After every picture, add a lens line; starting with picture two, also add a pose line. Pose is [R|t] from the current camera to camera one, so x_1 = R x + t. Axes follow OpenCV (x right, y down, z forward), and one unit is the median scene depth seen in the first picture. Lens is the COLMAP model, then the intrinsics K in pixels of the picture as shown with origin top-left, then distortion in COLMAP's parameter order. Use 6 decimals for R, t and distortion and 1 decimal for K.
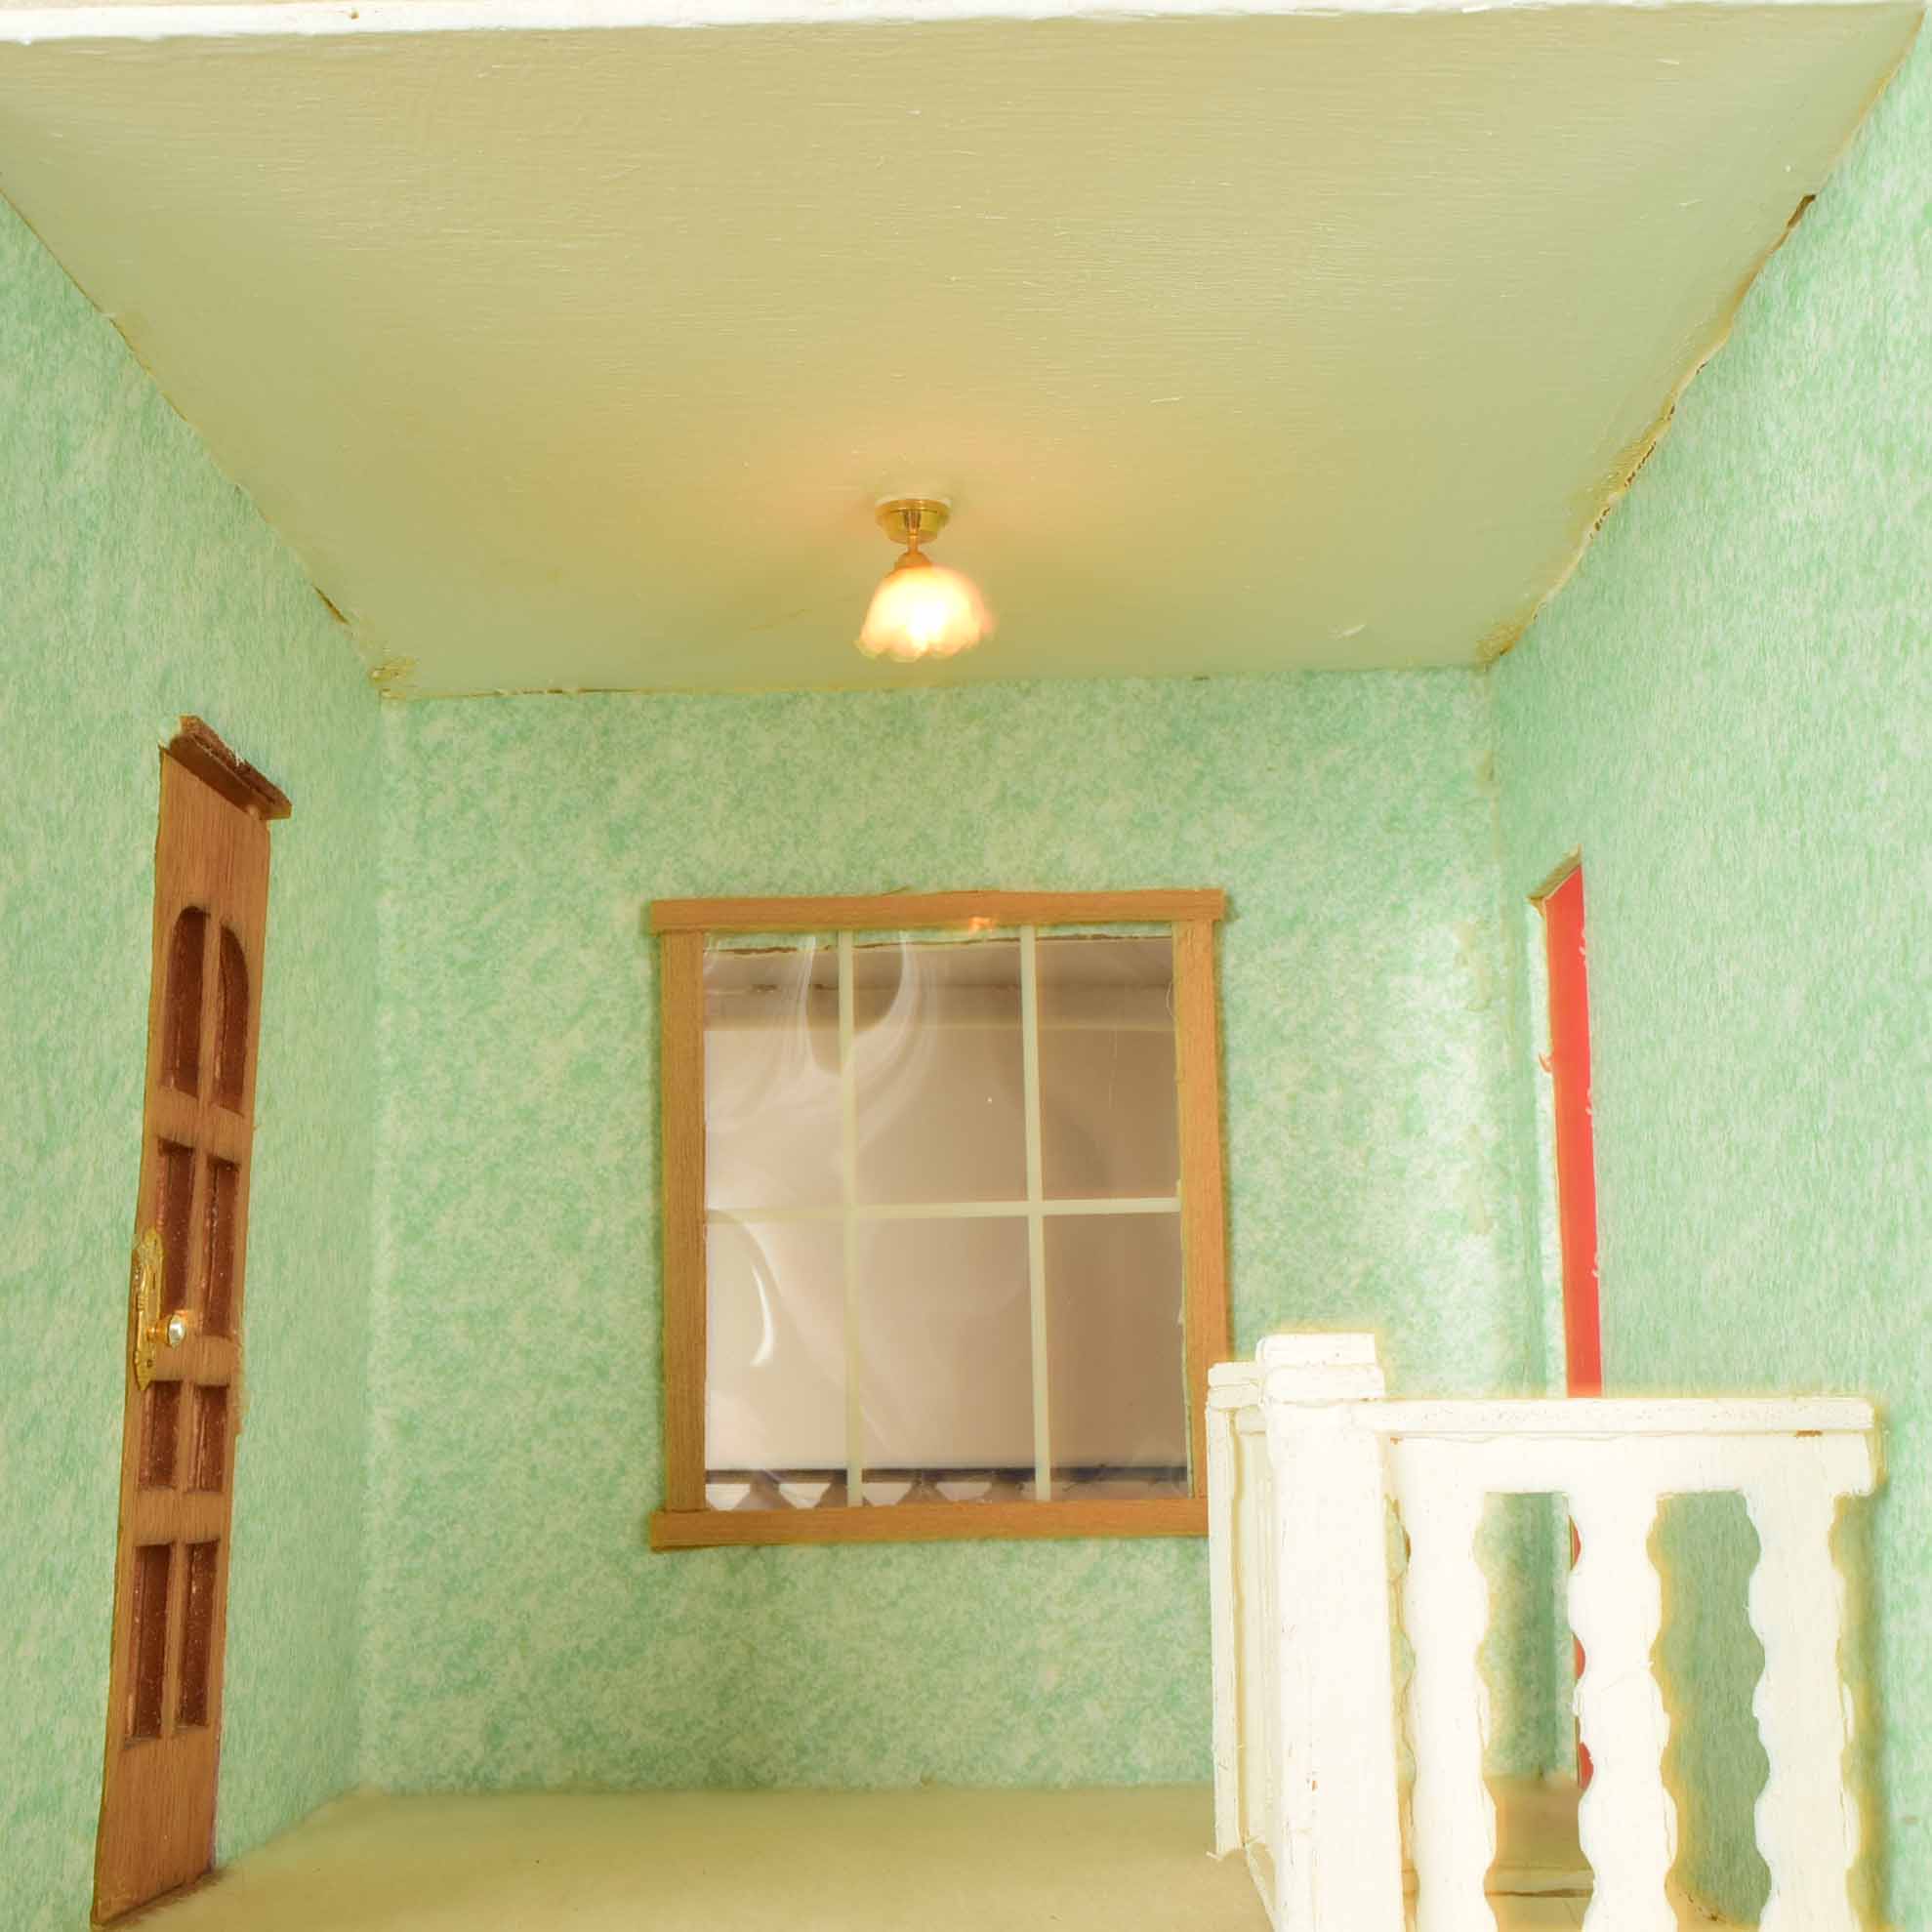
lens RADIAL K [[2759.9, 0, 961.7], [0, 2759.9, 957.7], [0, 0, 1]] dist [-0.036092, 0.000000]
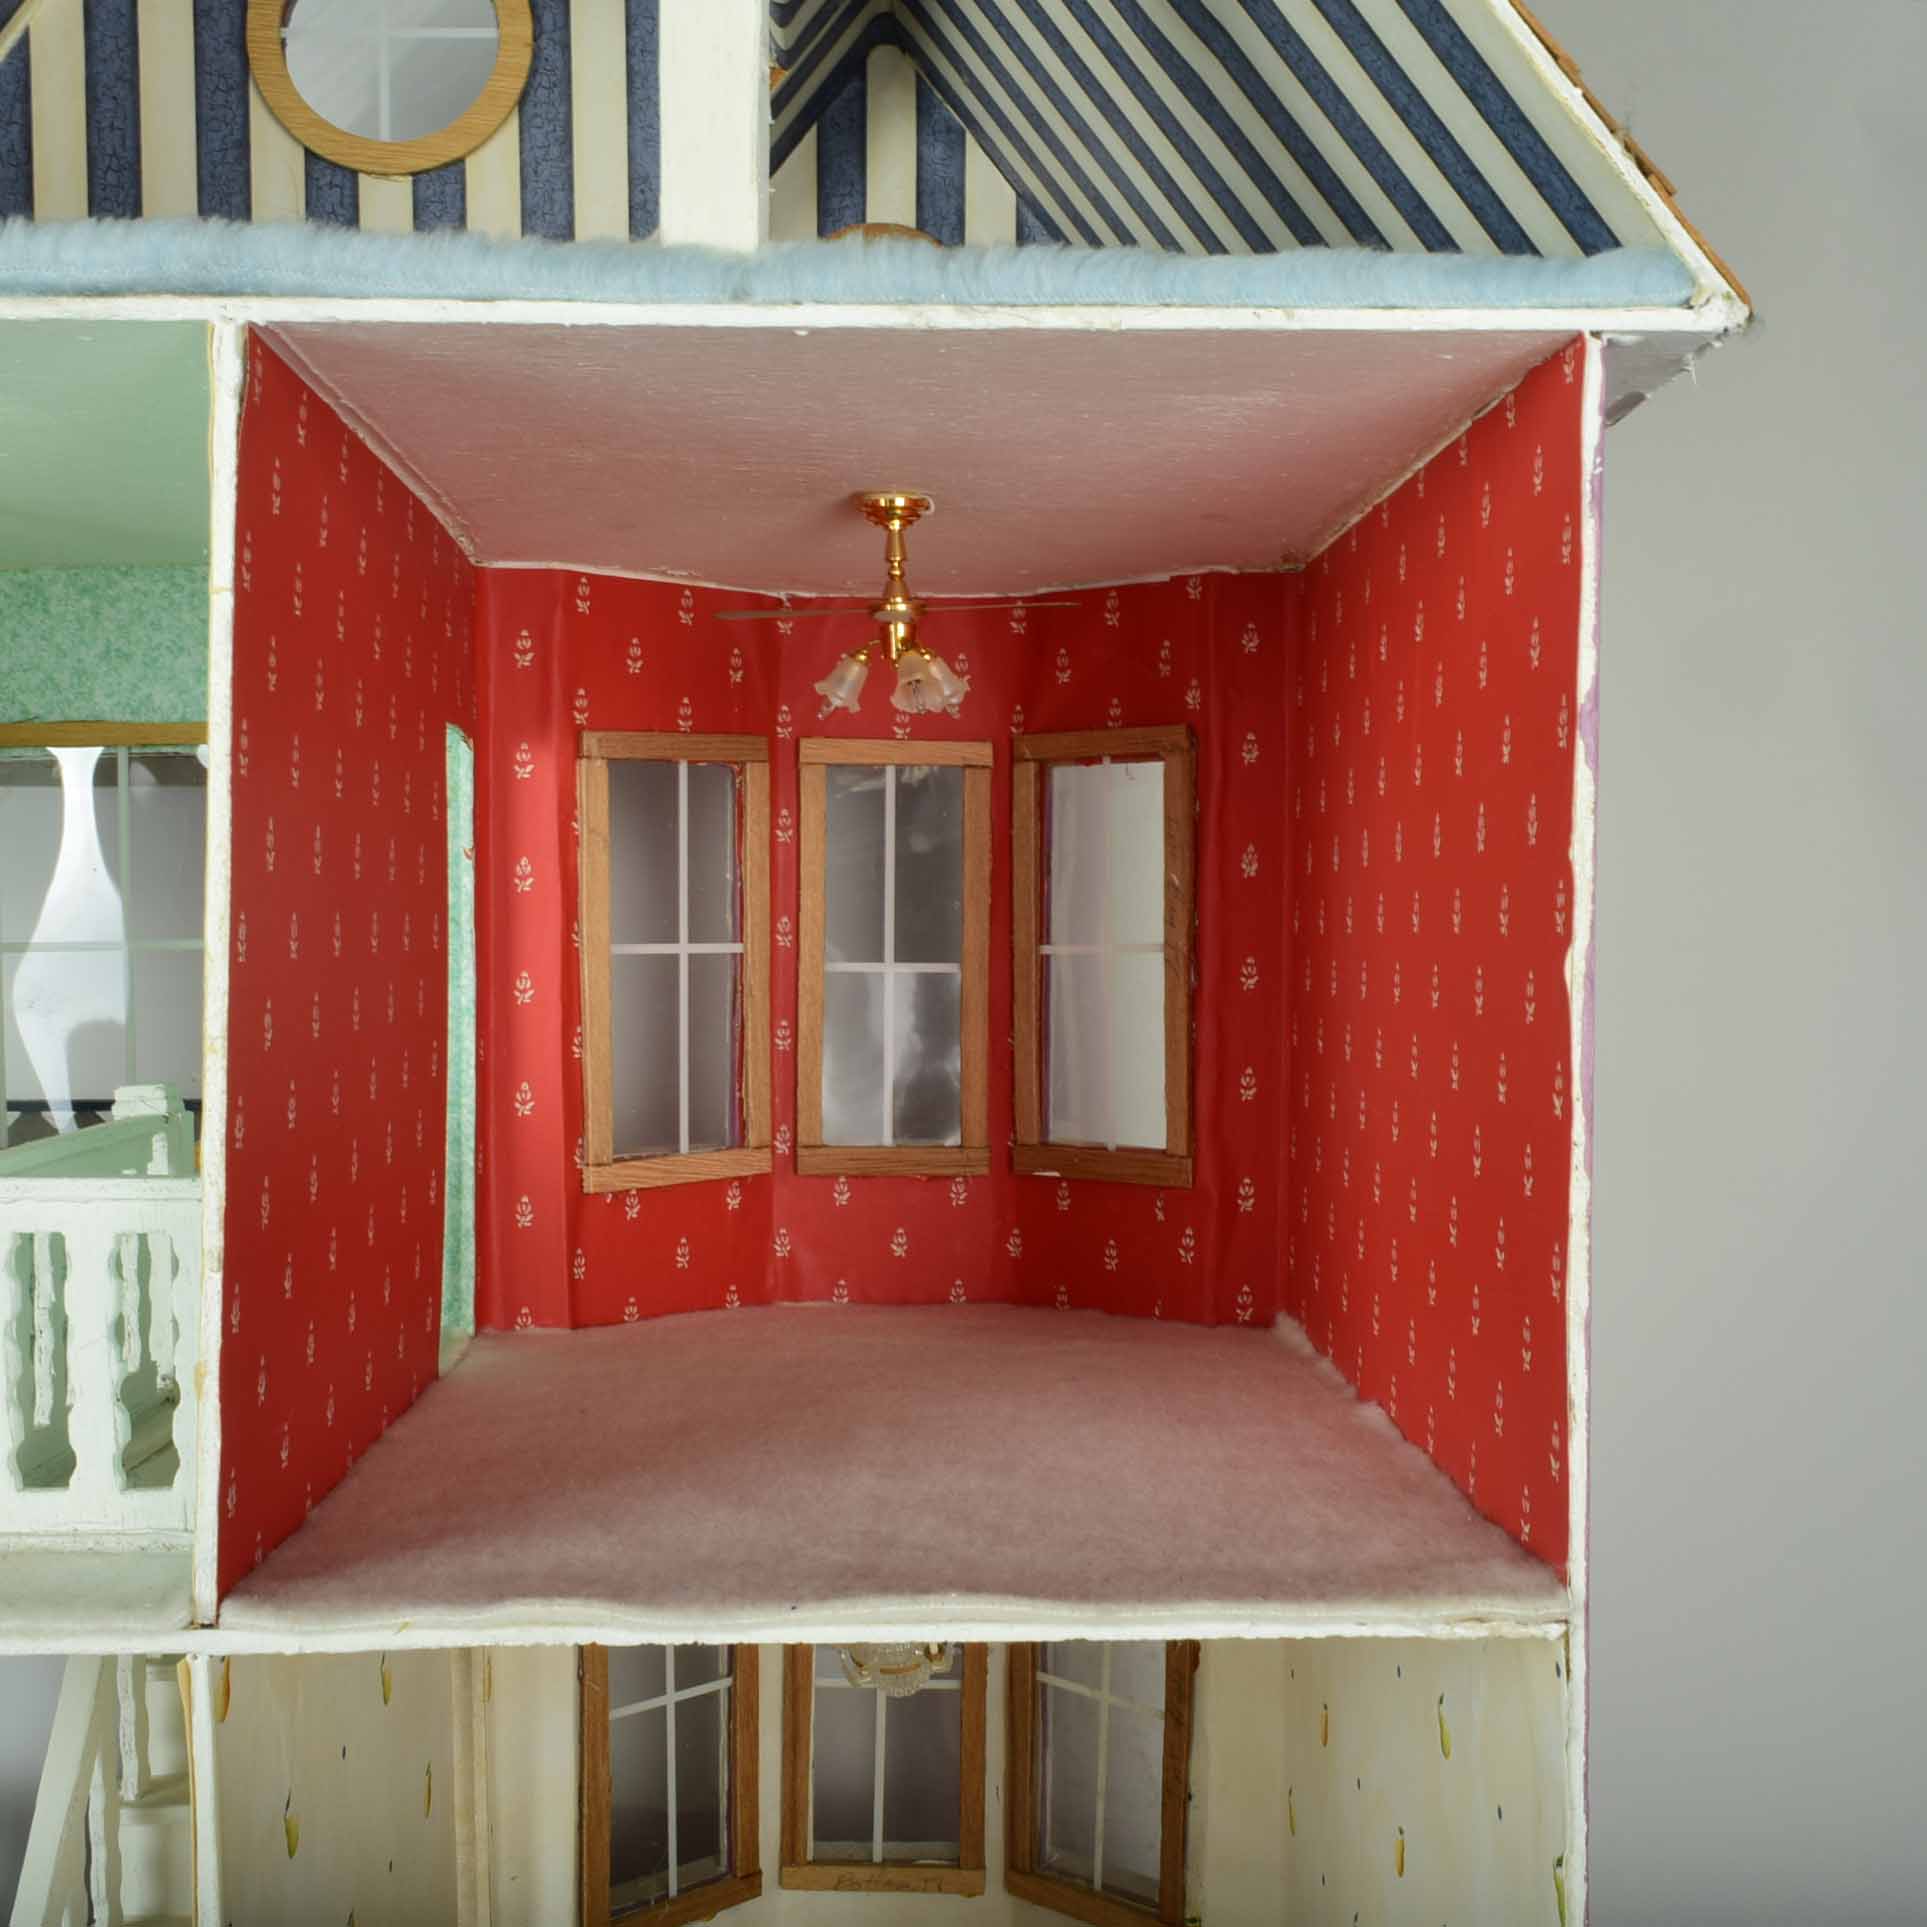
lens RADIAL K [[2244.5, 0, 979.4], [0, 2244.5, 950.3], [0, 0, 1]] dist [-0.012389, 0.000000]
pose [[0.997512, 0.003771, 0.070399, 0.387811], [-0.016758, 0.982630, 0.184819, -0.130280], [-0.068479, -0.185539, 0.980248, -0.175621]]
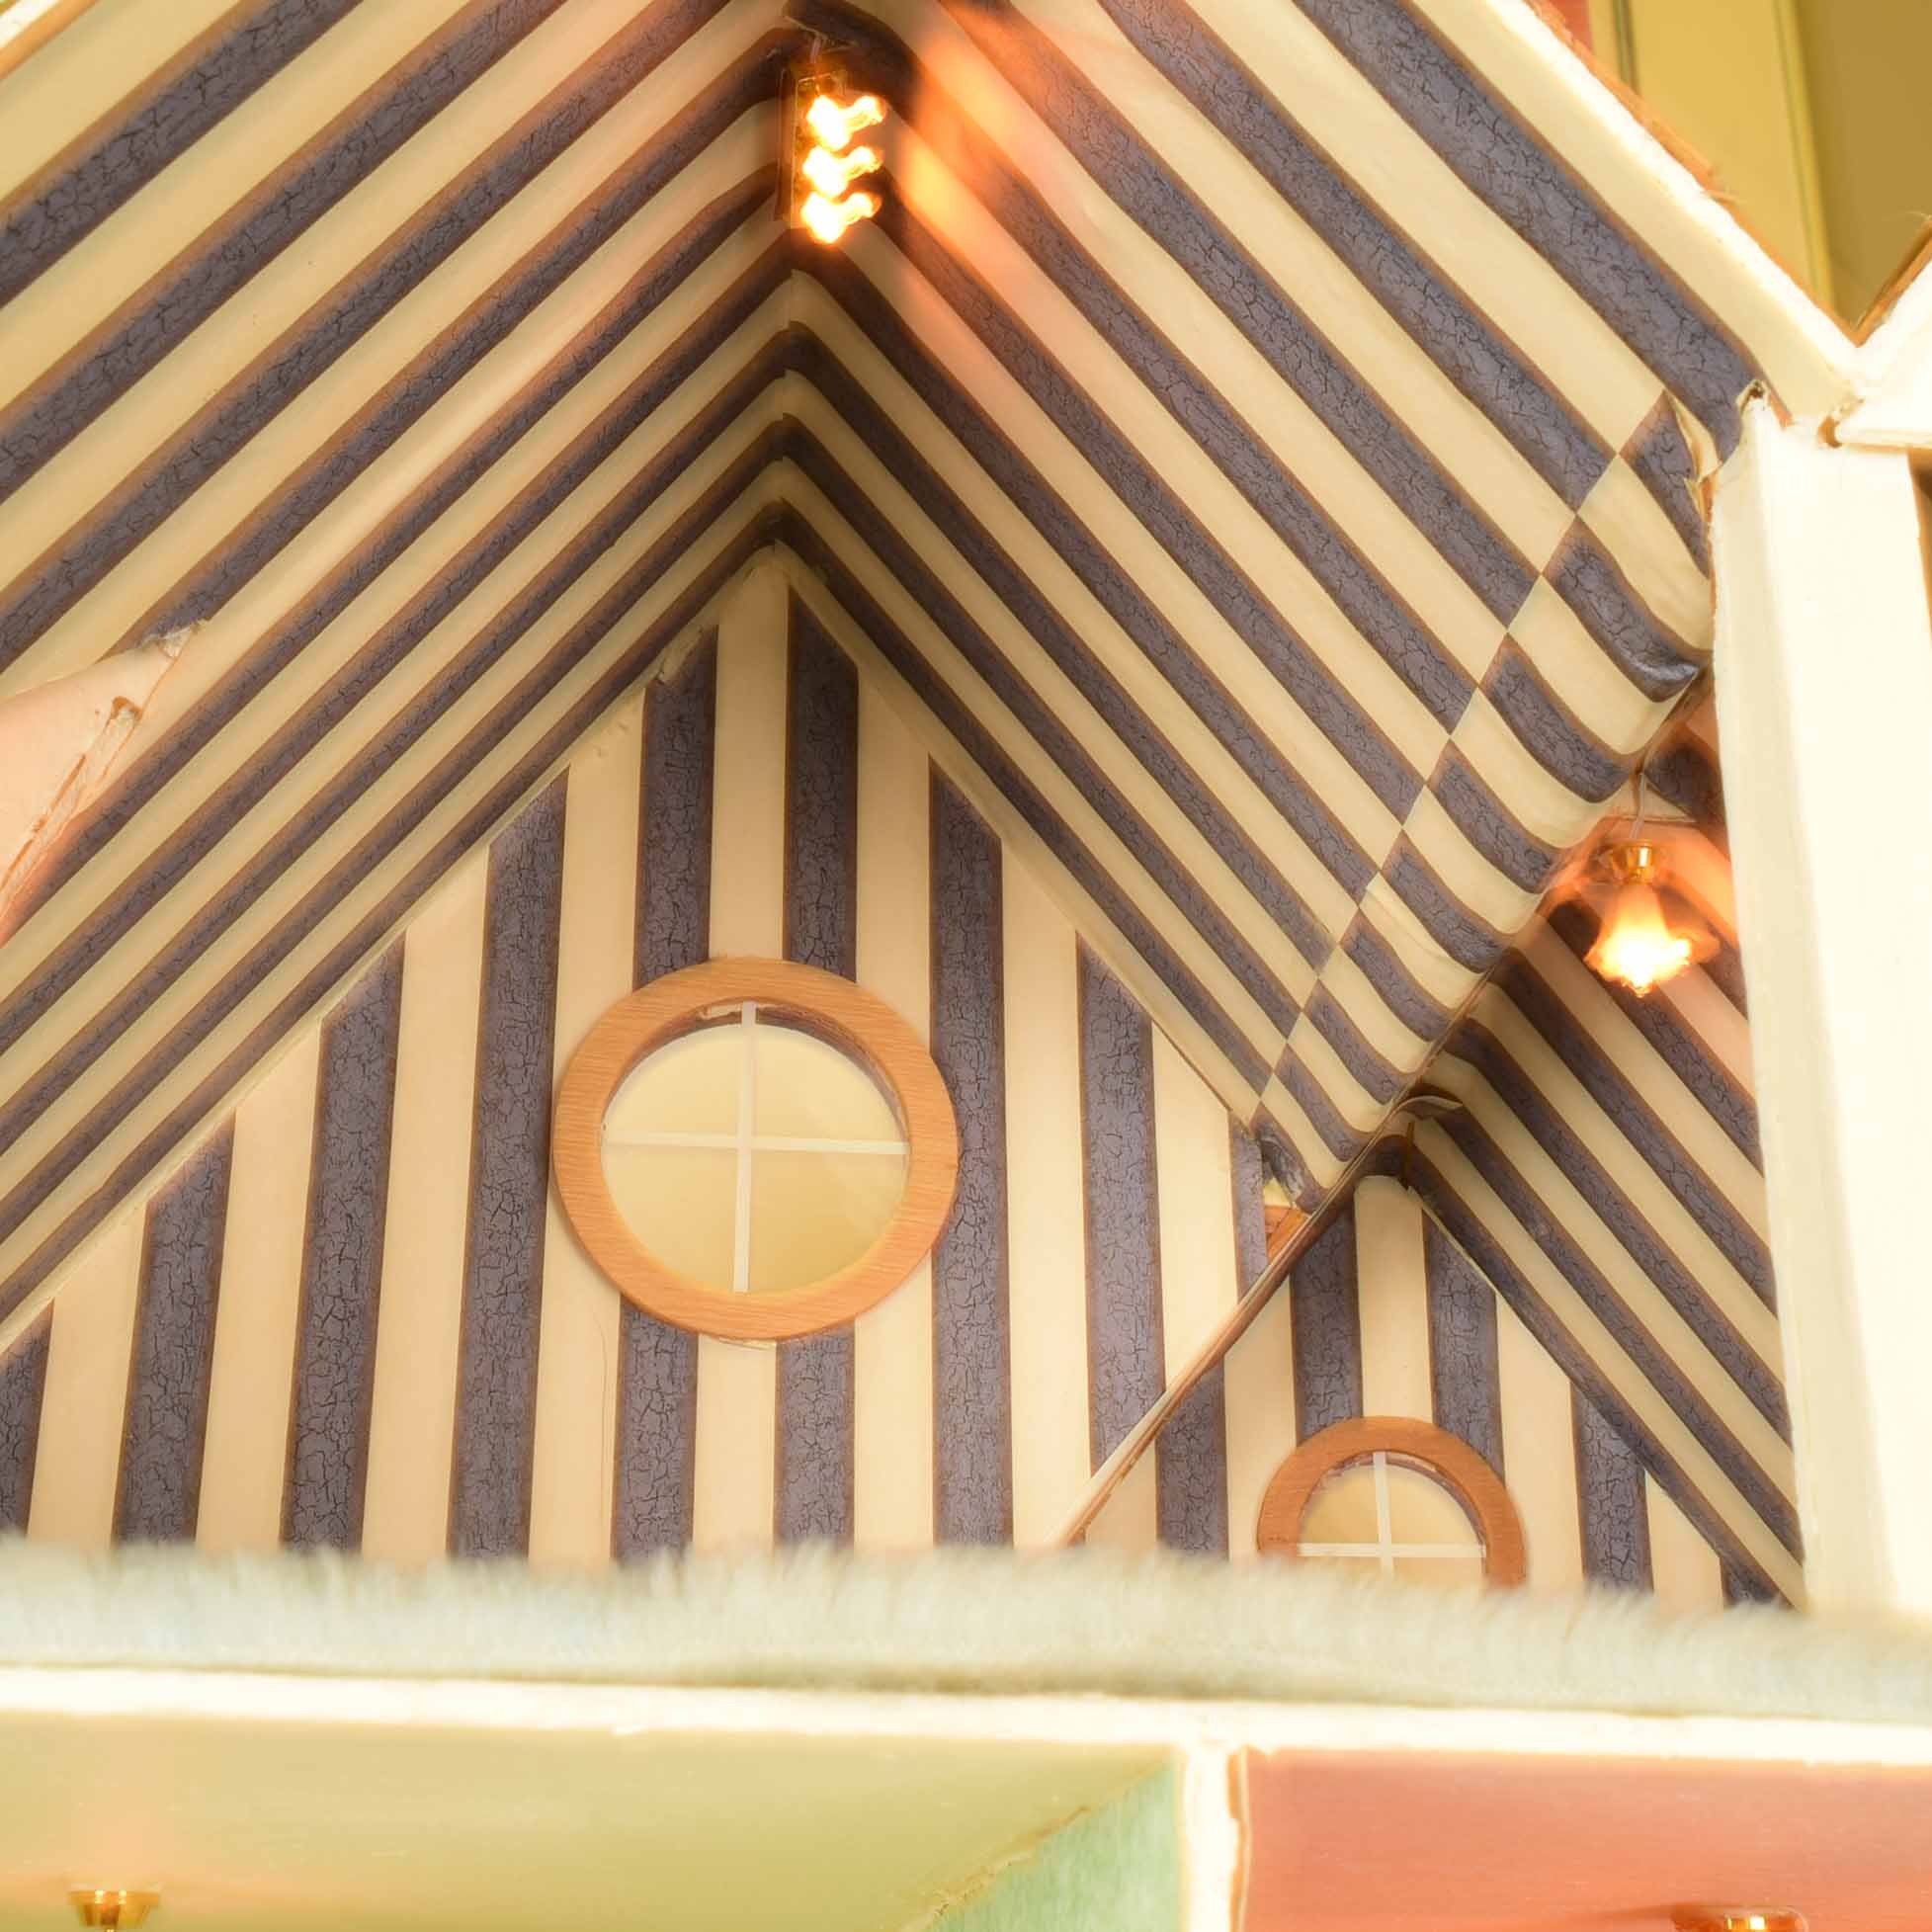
lens RADIAL K [[2759.9, 0, 951.7], [0, 2759.9, 984.5], [0, 0, 1]] dist [-0.036092, 0.000000]
pose [[0.989515, 0.072402, 0.124975, 0.091877], [-0.041257, 0.970919, -0.235828, -0.203646], [-0.138415, 0.228199, 0.963725, 0.092963]]
